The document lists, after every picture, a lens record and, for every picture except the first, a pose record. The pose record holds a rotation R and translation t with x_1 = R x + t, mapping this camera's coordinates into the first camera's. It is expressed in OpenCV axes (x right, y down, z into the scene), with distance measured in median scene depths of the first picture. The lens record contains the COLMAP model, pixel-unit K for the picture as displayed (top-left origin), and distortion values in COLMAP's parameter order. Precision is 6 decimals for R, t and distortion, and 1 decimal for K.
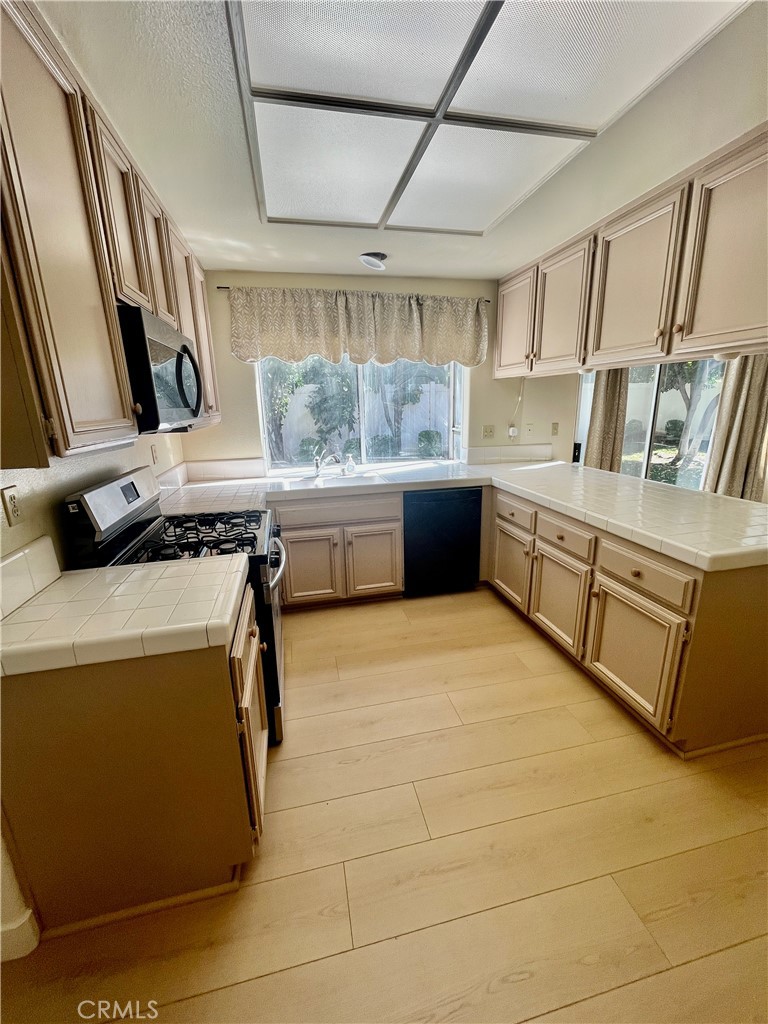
lens RADIAL K [[412.9, 0, 385.5], [0, 412.9, 510.9], [0, 0, 1]] dist [-0.006124, 0.000552]
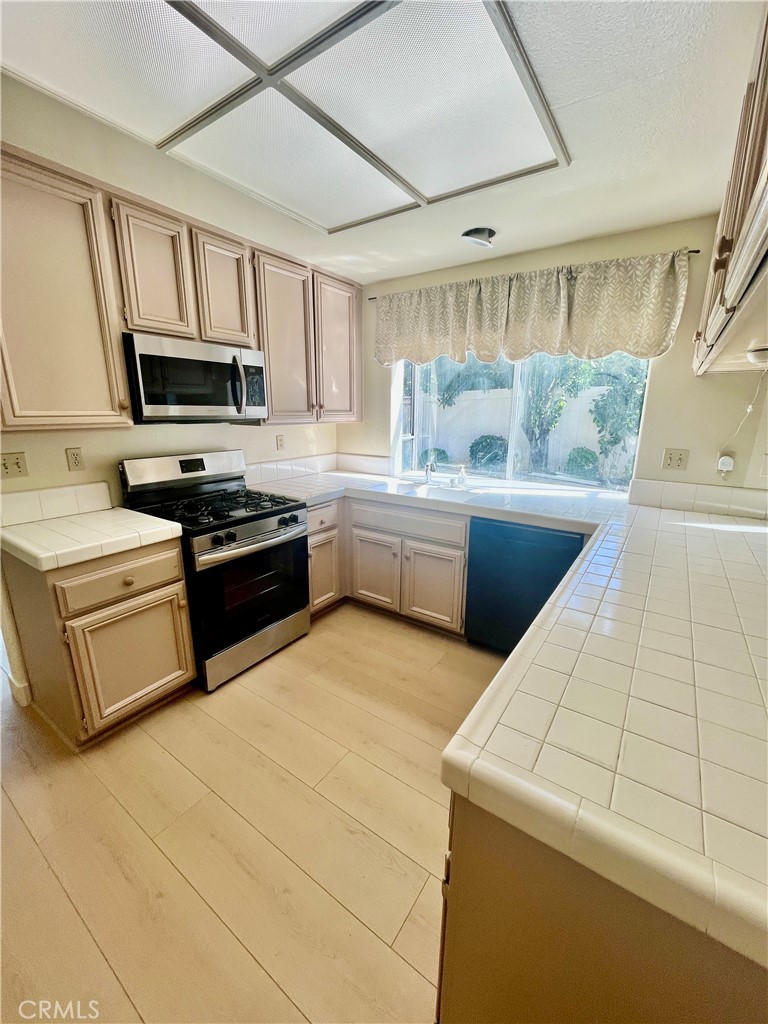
lens RADIAL K [[412.9, 0, 387.2], [0, 412.9, 509.8], [0, 0, 1]] dist [-0.006124, 0.000552]
pose [[0.679572, 0.202412, -0.705132, 0.485133], [-0.208419, 0.974846, 0.078971, -0.085079], [0.703380, 0.093296, 0.704665, 0.290333]]
